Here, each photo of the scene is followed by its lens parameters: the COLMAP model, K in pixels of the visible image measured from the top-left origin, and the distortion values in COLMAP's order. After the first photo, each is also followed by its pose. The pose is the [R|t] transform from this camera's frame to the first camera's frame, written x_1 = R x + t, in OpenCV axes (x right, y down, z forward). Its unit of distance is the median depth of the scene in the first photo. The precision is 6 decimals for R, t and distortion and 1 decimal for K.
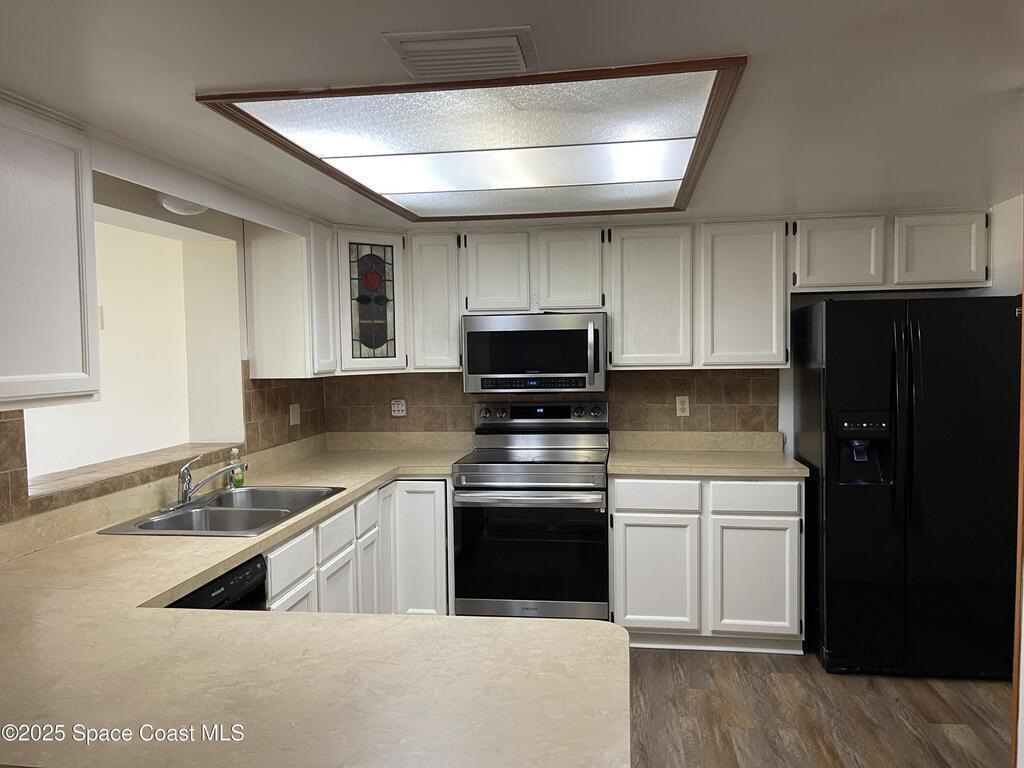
lens RADIAL K [[775.3, 0, 512.0], [0, 775.3, 384.0], [0, 0, 1]] dist [0.020537, -0.008196]
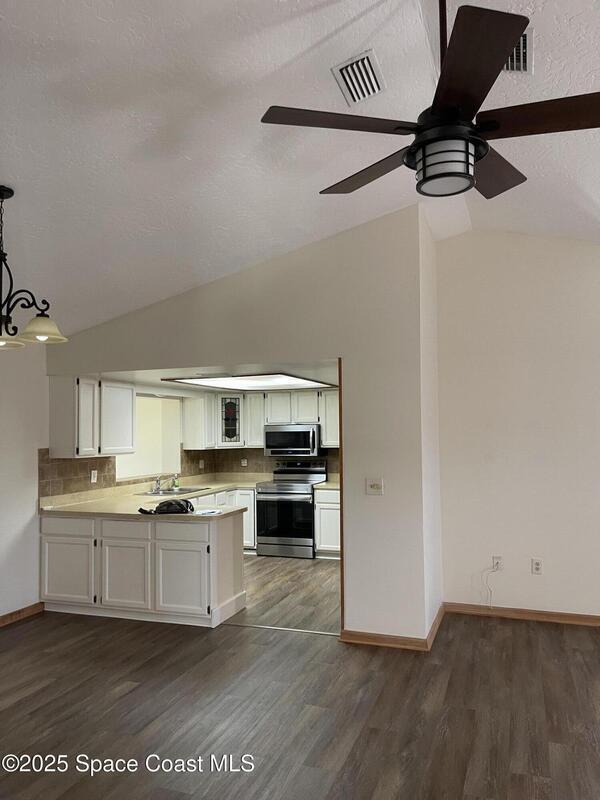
lens RADIAL K [[605.7, 0, 300.0], [0, 605.7, 400.0], [0, 0, 1]] dist [0.020537, -0.008196]
pose [[0.980700, -0.008630, -0.195328, 0.471432], [-0.010401, 0.995308, -0.096199, 0.019777], [0.195242, 0.096374, 0.976008, -0.989971]]
